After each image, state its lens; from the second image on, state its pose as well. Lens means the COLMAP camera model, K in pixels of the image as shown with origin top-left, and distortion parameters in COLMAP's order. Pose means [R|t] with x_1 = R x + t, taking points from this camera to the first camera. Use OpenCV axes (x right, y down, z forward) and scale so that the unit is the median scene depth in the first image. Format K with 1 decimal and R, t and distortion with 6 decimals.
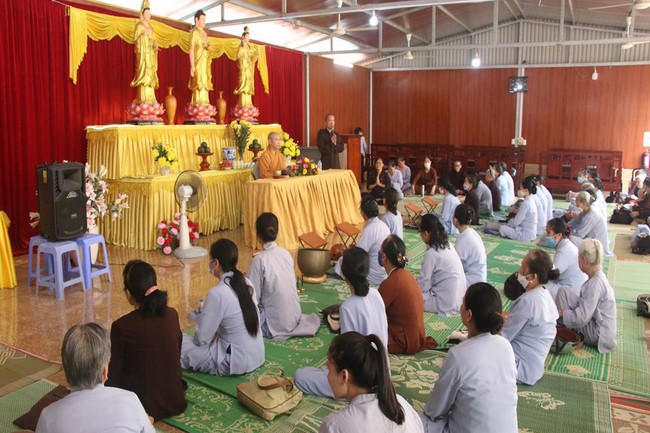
lens RADIAL K [[525.7, 0, 324.4], [0, 525.7, 229.4], [0, 0, 1]] dist [-0.177985, 0.144772]
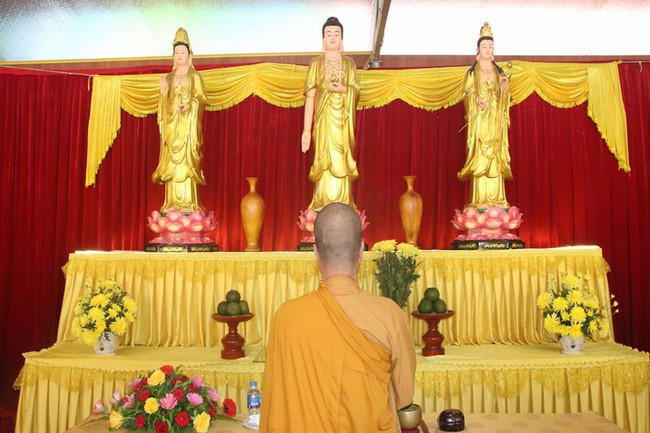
lens RADIAL K [[554.5, 0, 325.0], [0, 554.5, 216.5], [0, 0, 1]] dist [-0.112804, 0.001142]
pose [[0.442565, -0.055898, -0.894993, 0.207779], [-0.165002, 0.975938, -0.142545, -0.158596], [0.881425, 0.210761, 0.422693, 0.770560]]
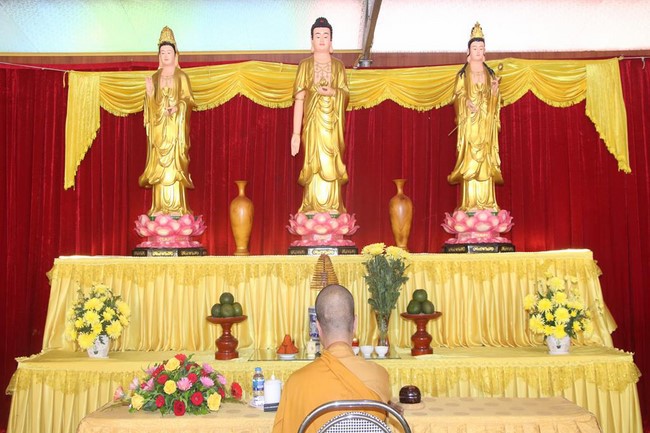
lens RADIAL K [[706.4, 0, 321.5], [0, 706.4, 198.2], [0, 0, 1]] dist [-0.022004, -0.012056]
pose [[0.464635, -0.080254, -0.881858, 0.325952], [-0.159492, 0.972013, -0.172491, -0.140281], [0.871021, 0.220794, 0.438831, 0.703566]]
